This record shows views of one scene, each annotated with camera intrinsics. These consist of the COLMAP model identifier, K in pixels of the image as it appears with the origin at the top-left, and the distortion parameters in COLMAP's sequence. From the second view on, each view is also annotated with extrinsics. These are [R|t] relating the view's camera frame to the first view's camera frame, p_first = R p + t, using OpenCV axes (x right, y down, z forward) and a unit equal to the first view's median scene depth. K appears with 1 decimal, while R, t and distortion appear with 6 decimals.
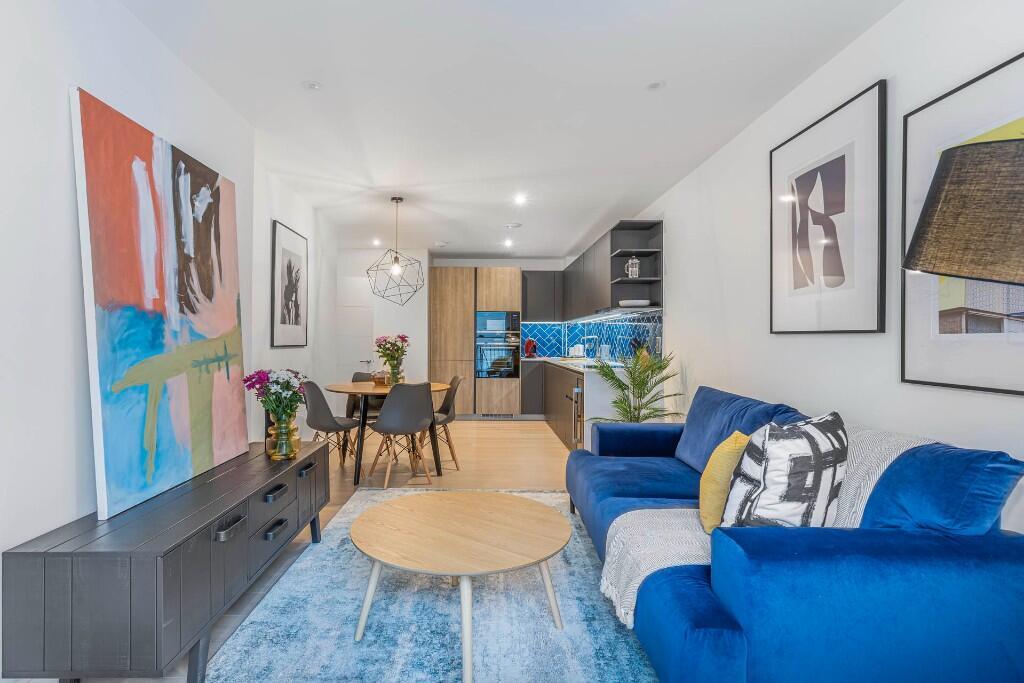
lens RADIAL K [[511.5, 0, 510.4], [0, 511.5, 334.5], [0, 0, 1]] dist [-0.014009, 0.001567]
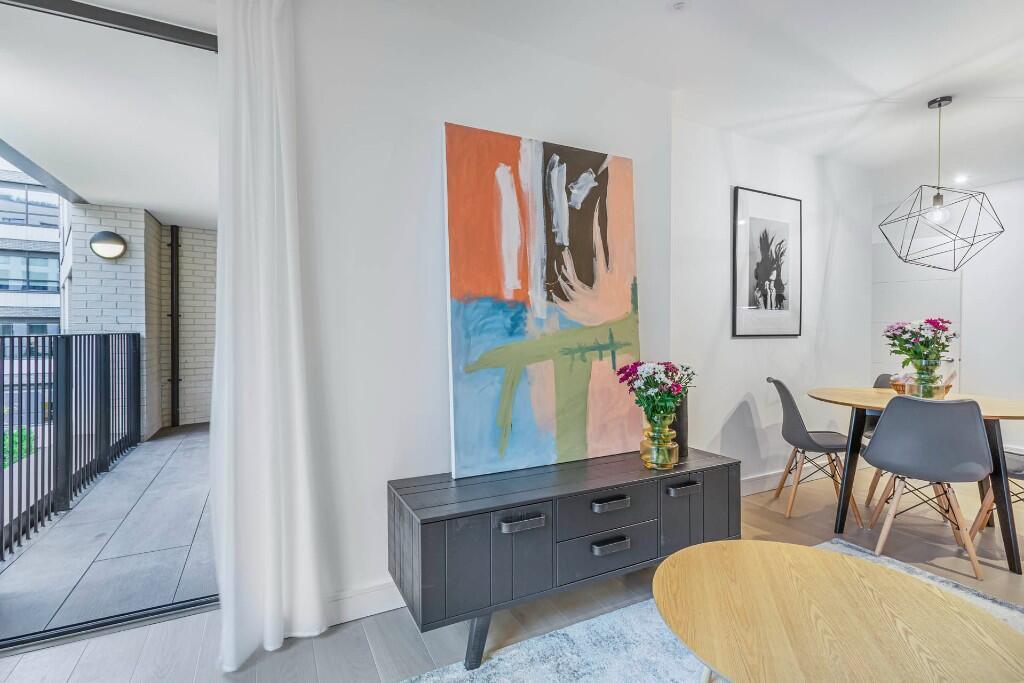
lens RADIAL K [[511.5, 0, 510.4], [0, 511.5, 334.5], [0, 0, 1]] dist [-0.014009, 0.001567]
pose [[0.385078, 0.002560, -0.922880, 0.269270], [0.012096, 0.999896, 0.007821, 0.015113], [0.922805, -0.014175, 0.385007, 0.504295]]
